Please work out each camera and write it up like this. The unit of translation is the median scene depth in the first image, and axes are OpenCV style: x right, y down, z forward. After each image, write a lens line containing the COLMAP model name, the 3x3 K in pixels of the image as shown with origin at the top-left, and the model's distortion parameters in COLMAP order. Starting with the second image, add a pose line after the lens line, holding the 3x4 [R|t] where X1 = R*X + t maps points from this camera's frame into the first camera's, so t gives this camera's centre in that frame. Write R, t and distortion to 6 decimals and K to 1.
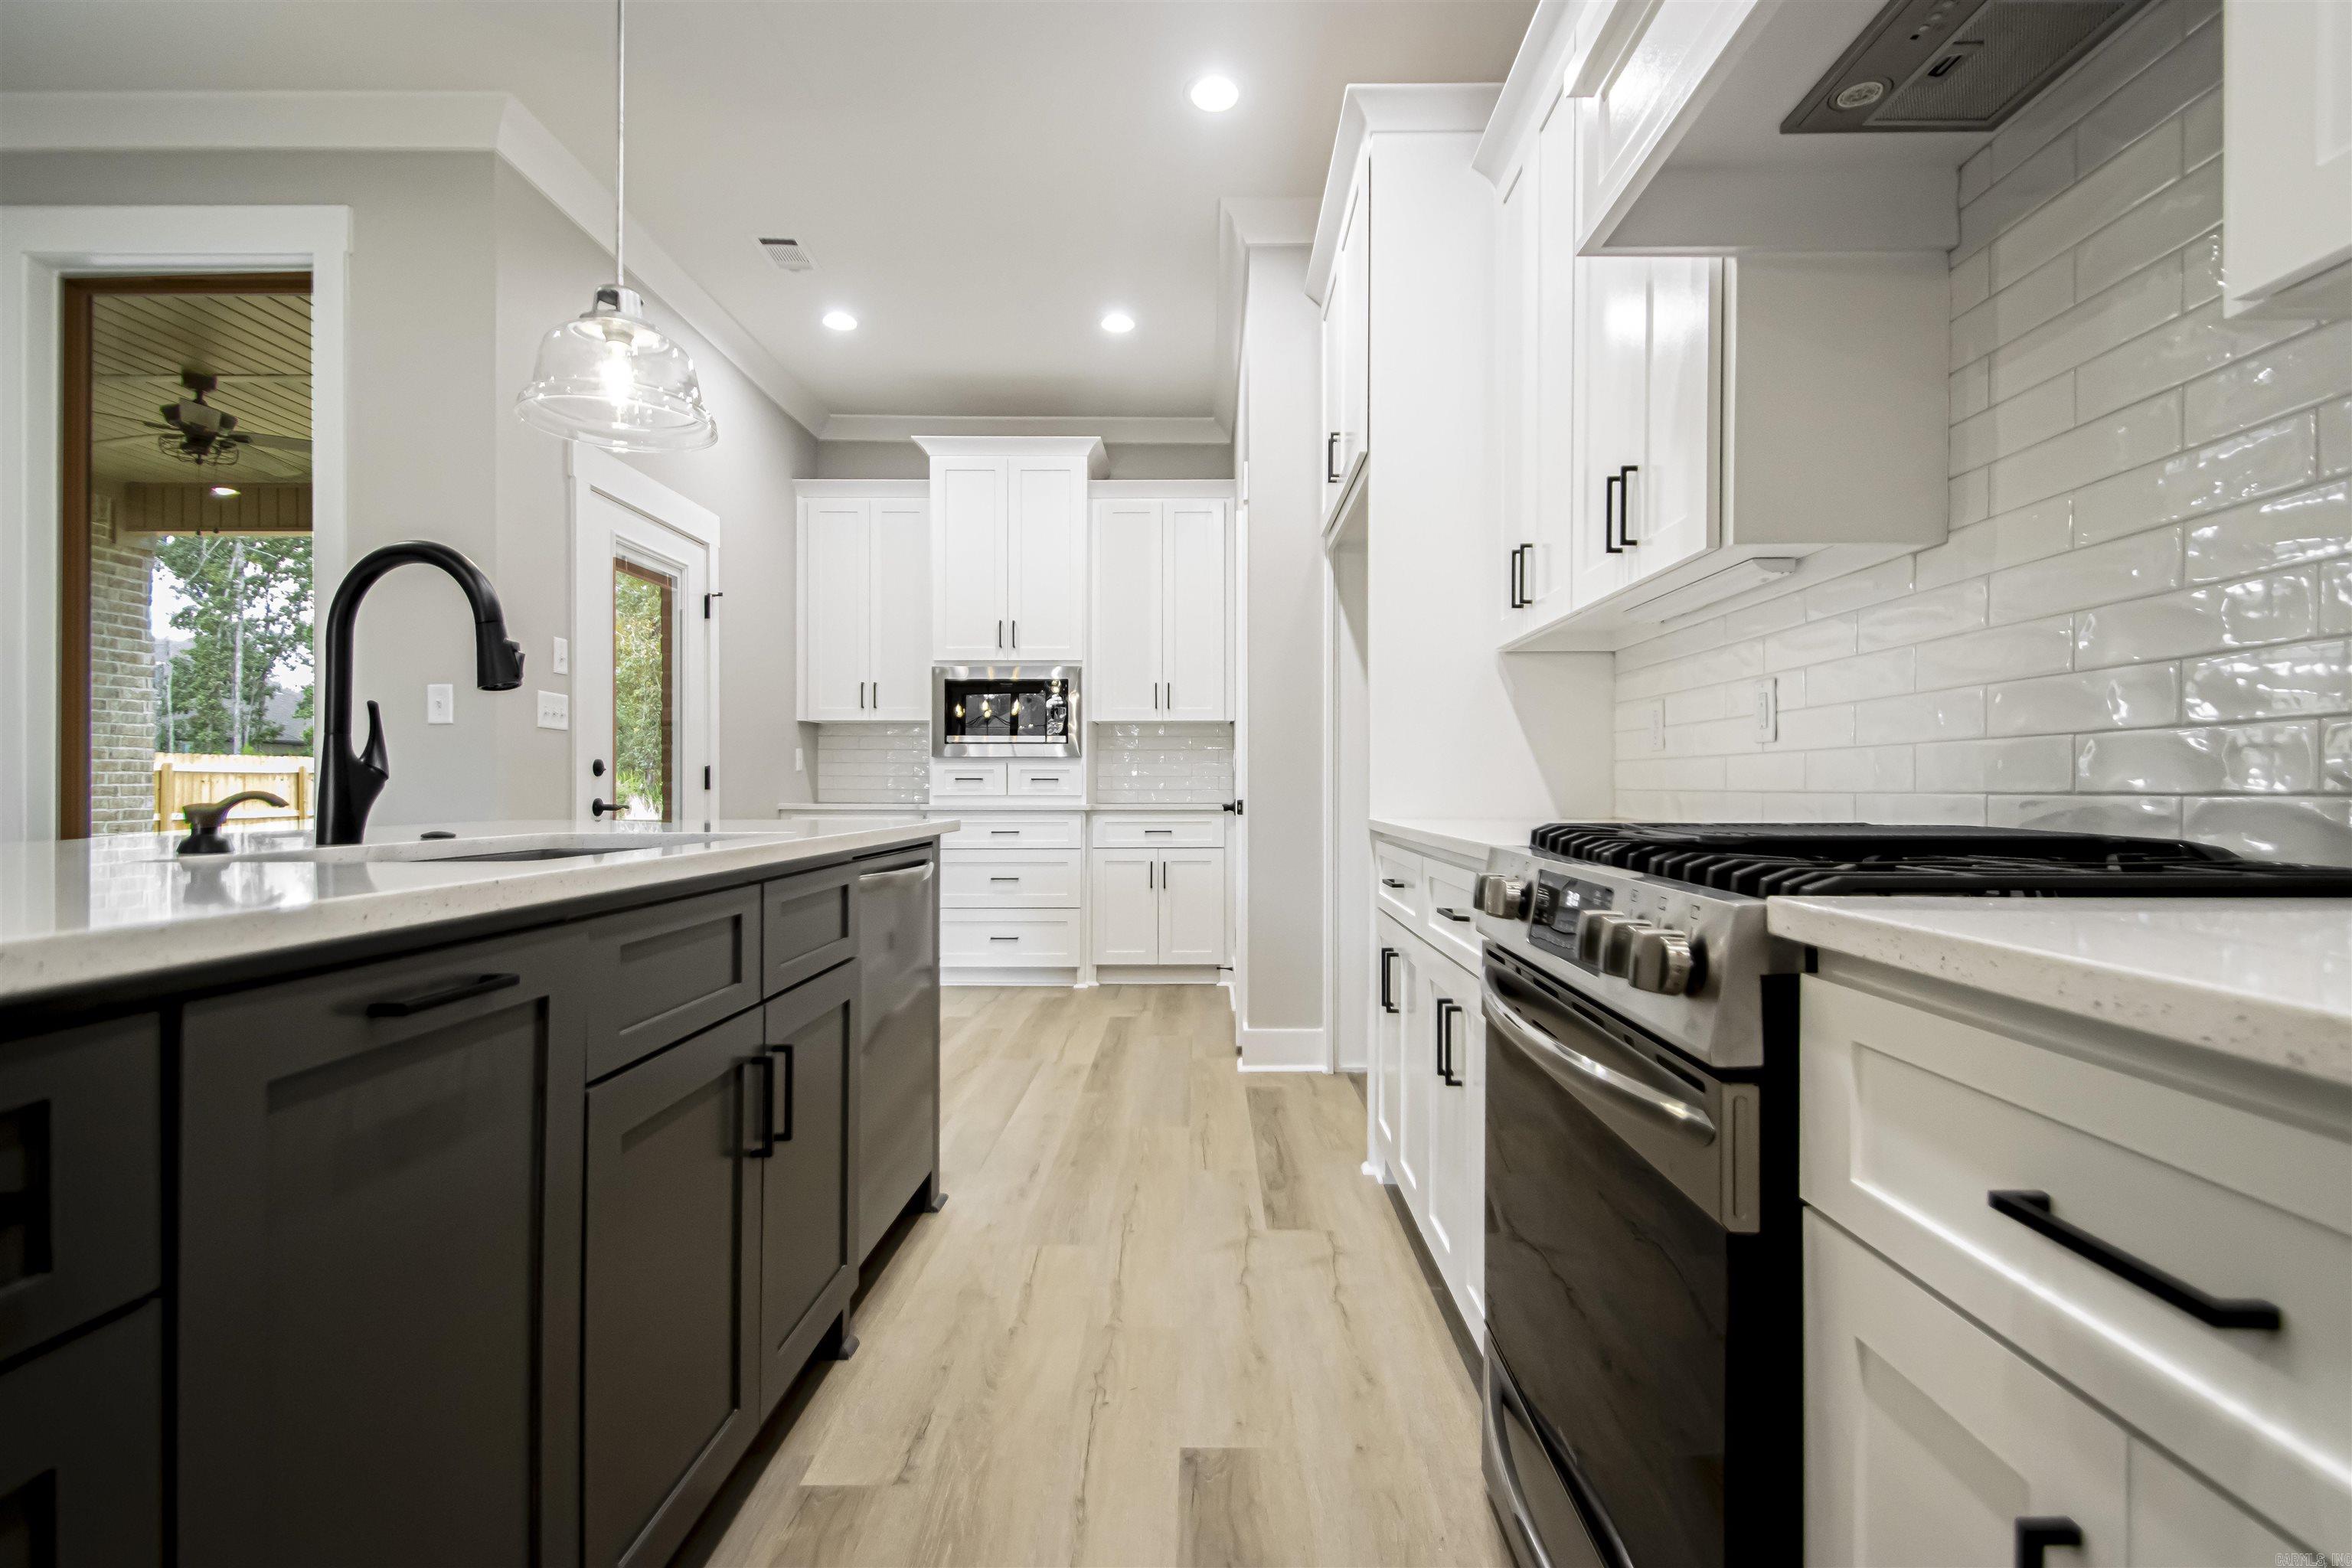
lens RADIAL K [[1083.8, 0, 1206.8], [0, 1083.8, 782.9], [0, 0, 1]] dist [0.031723, -0.014778]
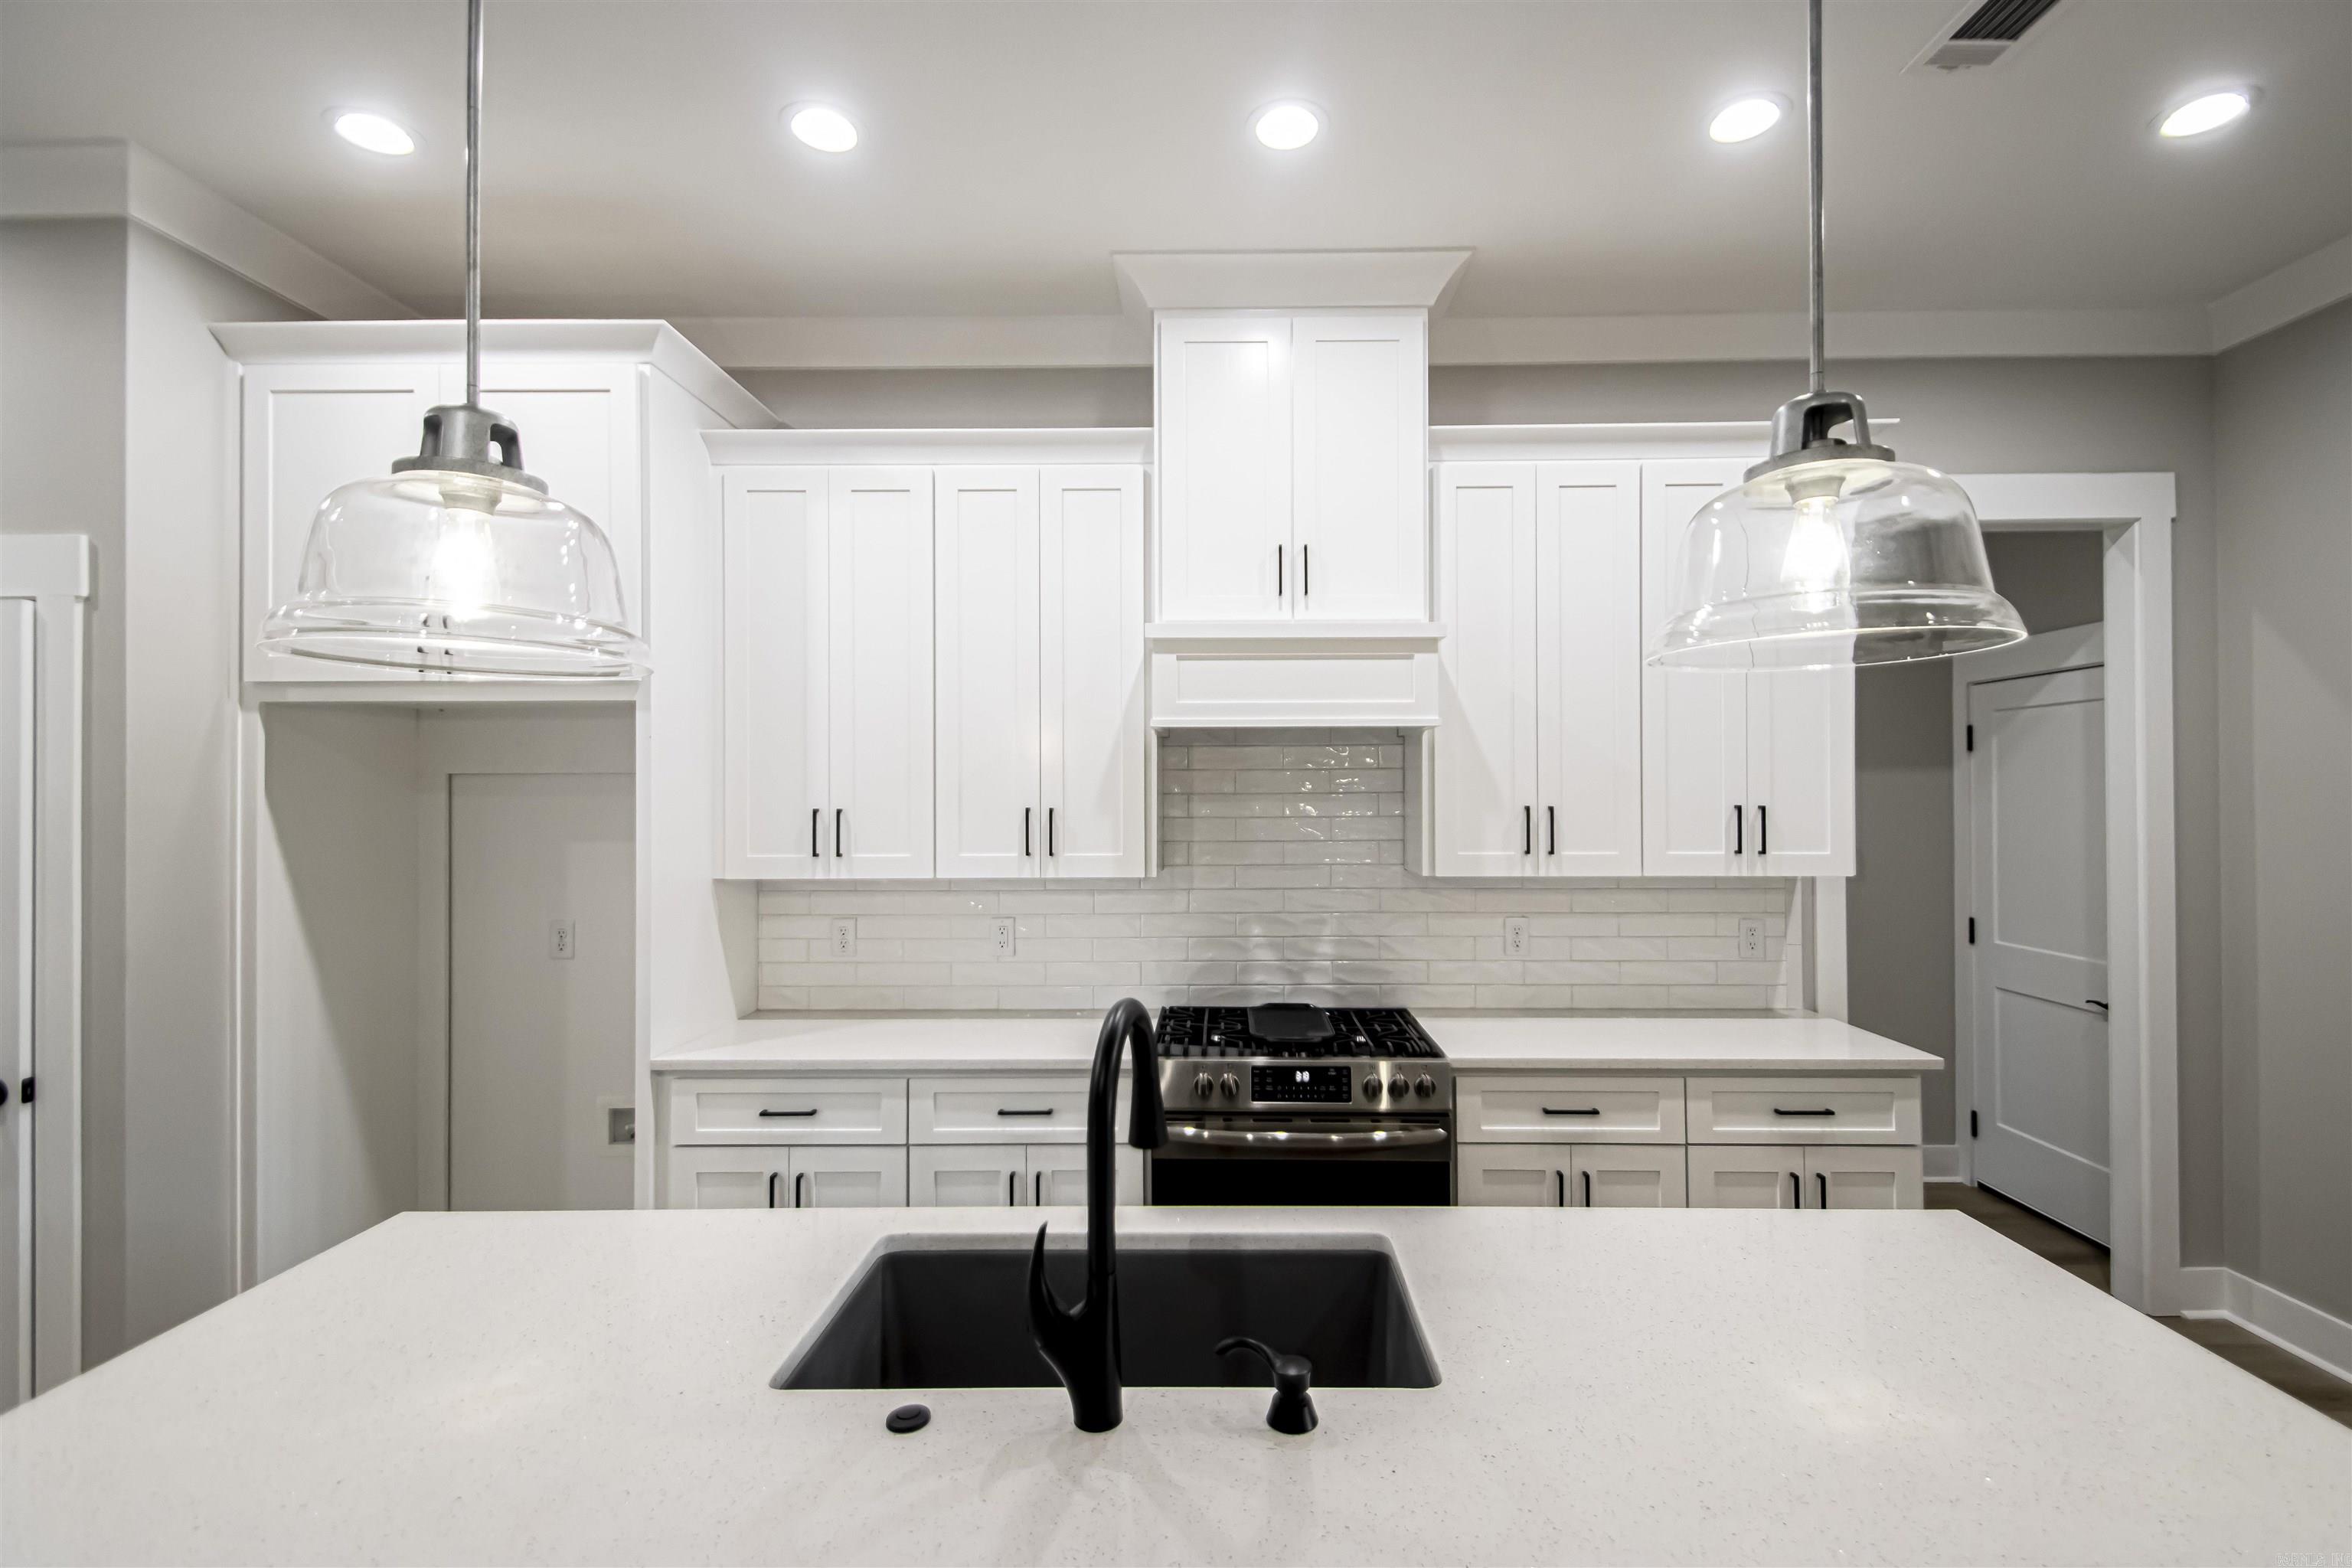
lens RADIAL K [[1083.8, 0, 1206.8], [0, 1083.8, 782.9], [0, 0, 1]] dist [0.031723, -0.014778]
pose [[0.024270, 0.013265, 0.999617, -0.427493], [0.003334, 0.999905, -0.013350, -0.104812], [-0.999700, 0.003656, 0.024224, 0.247799]]
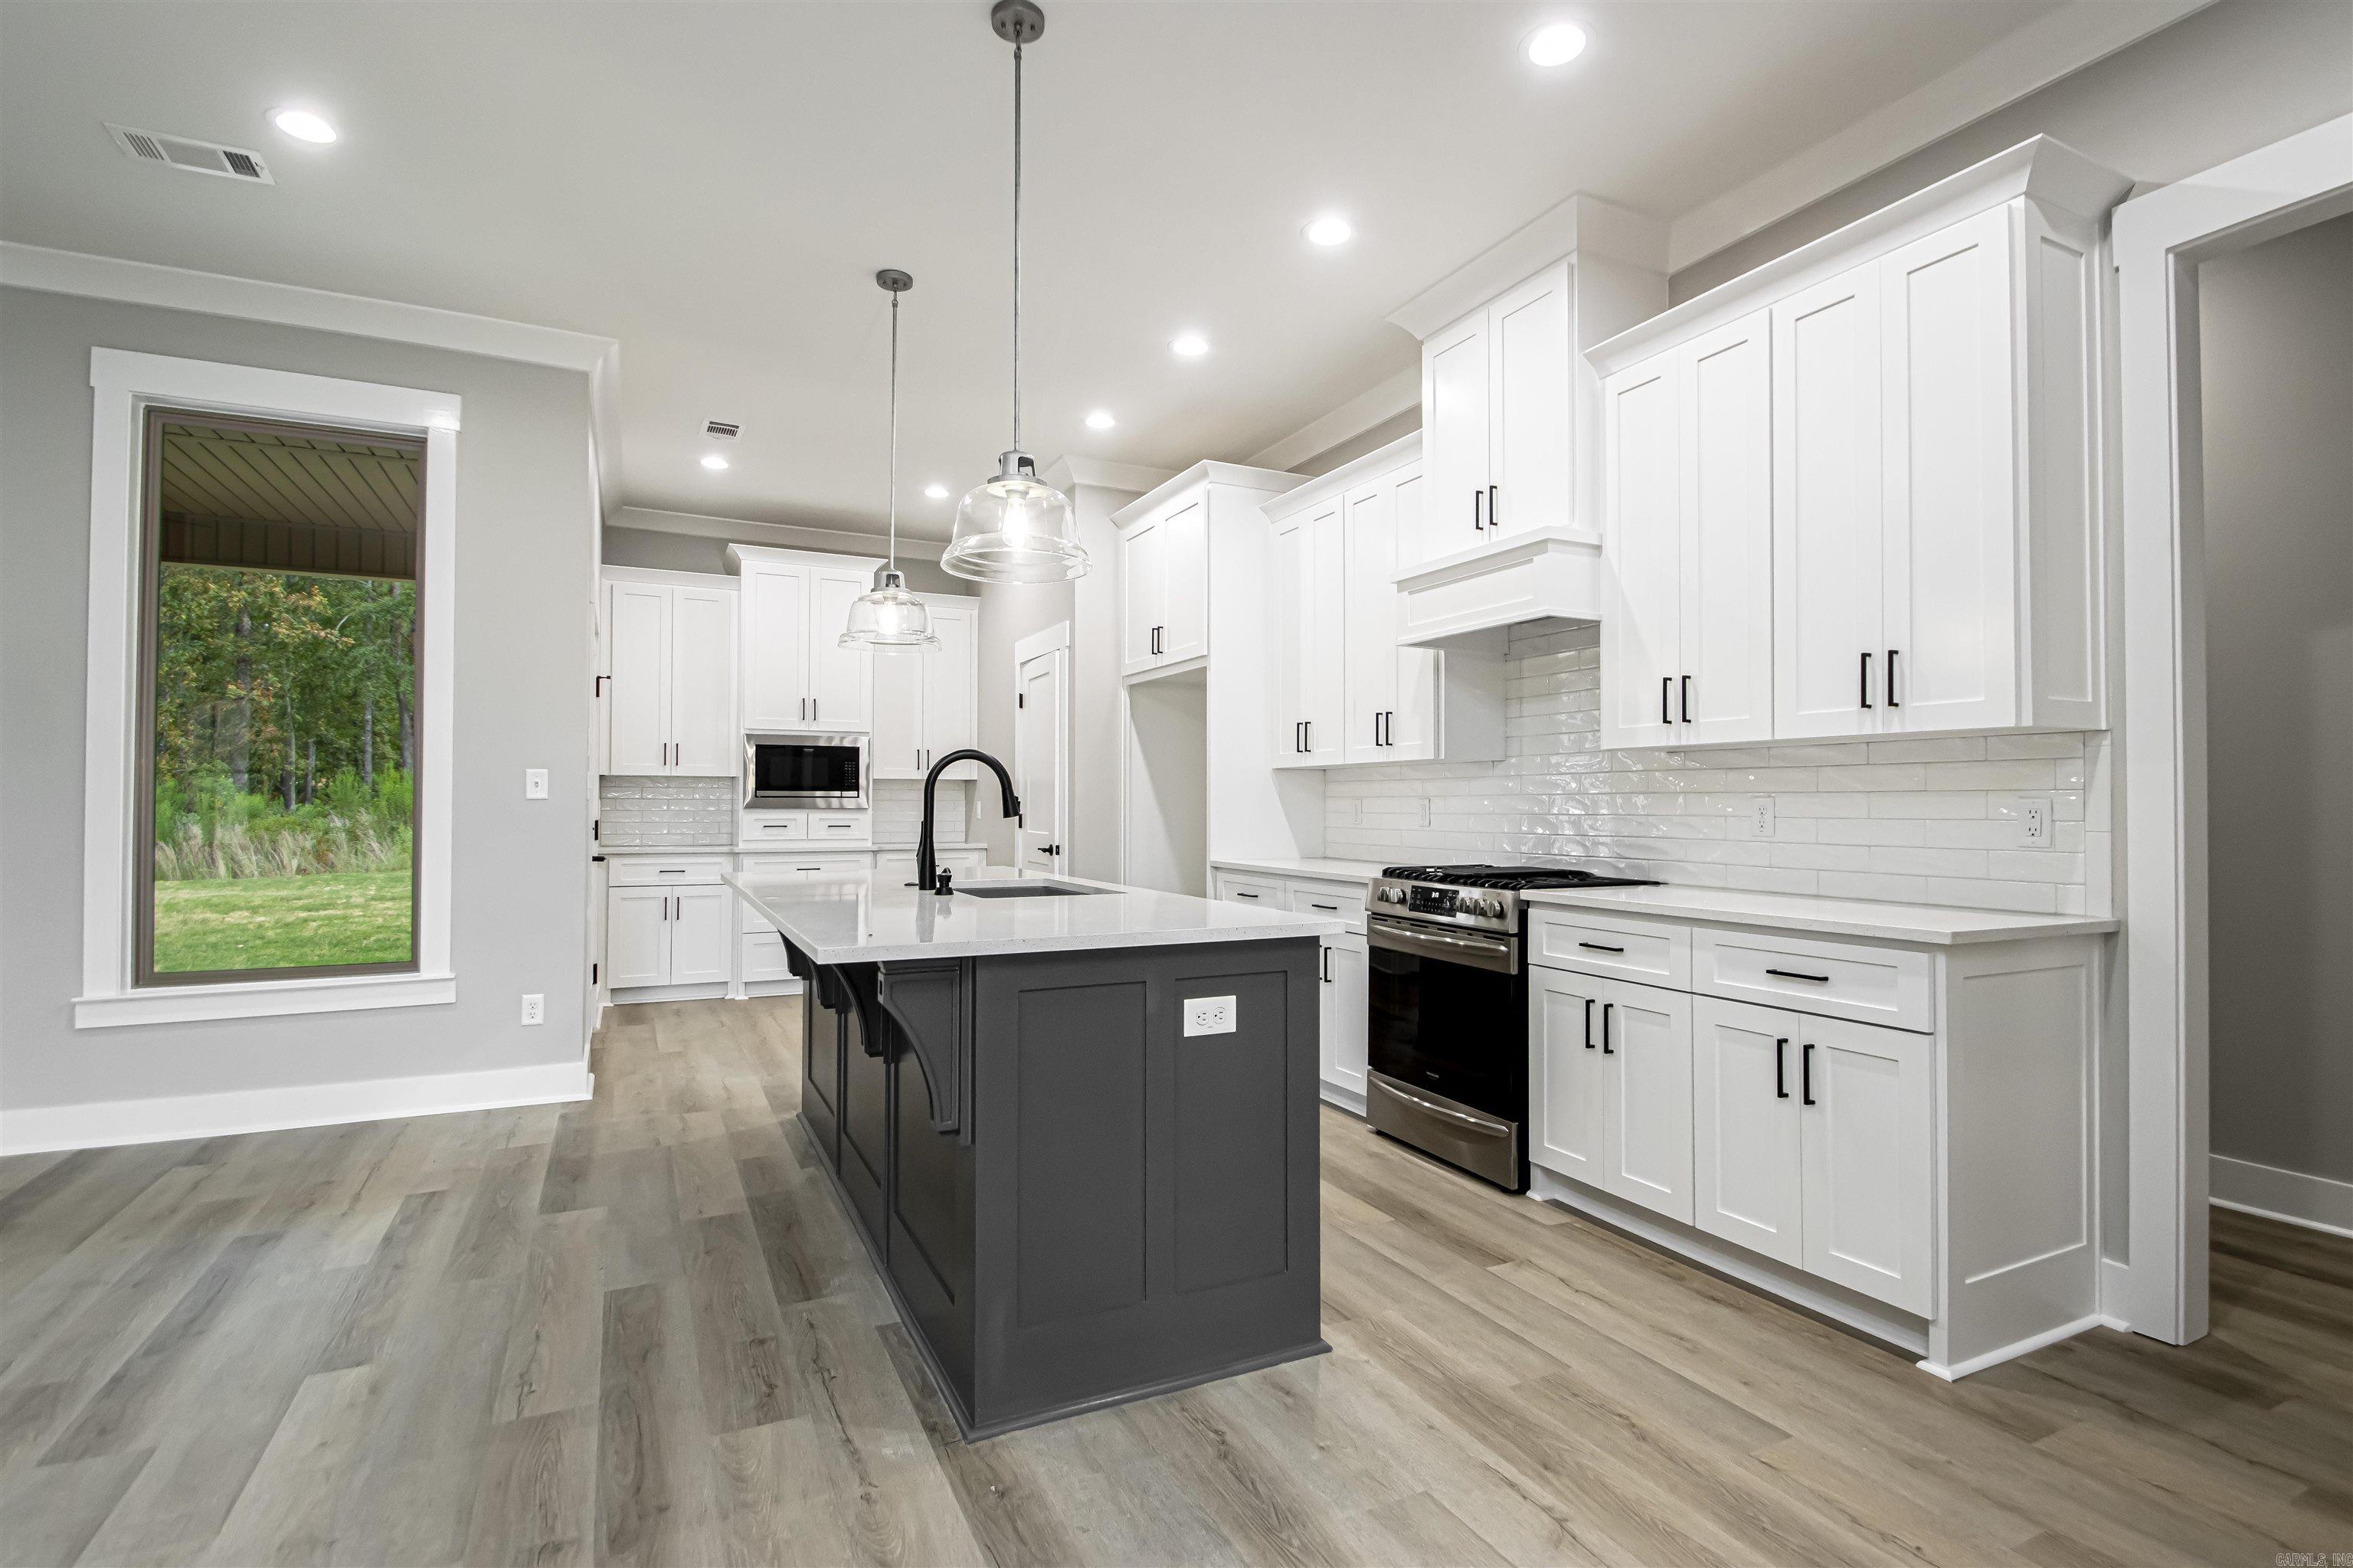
lens RADIAL K [[1092.7, 0, 1176.5], [0, 1092.7, 784.0], [0, 0, 1]] dist [0.001895, 0.000049]
pose [[0.898735, 0.009740, 0.438384, -0.360843], [-0.002870, 0.999863, -0.016331, -0.032731], [-0.438483, 0.013419, 0.898639, -0.312022]]
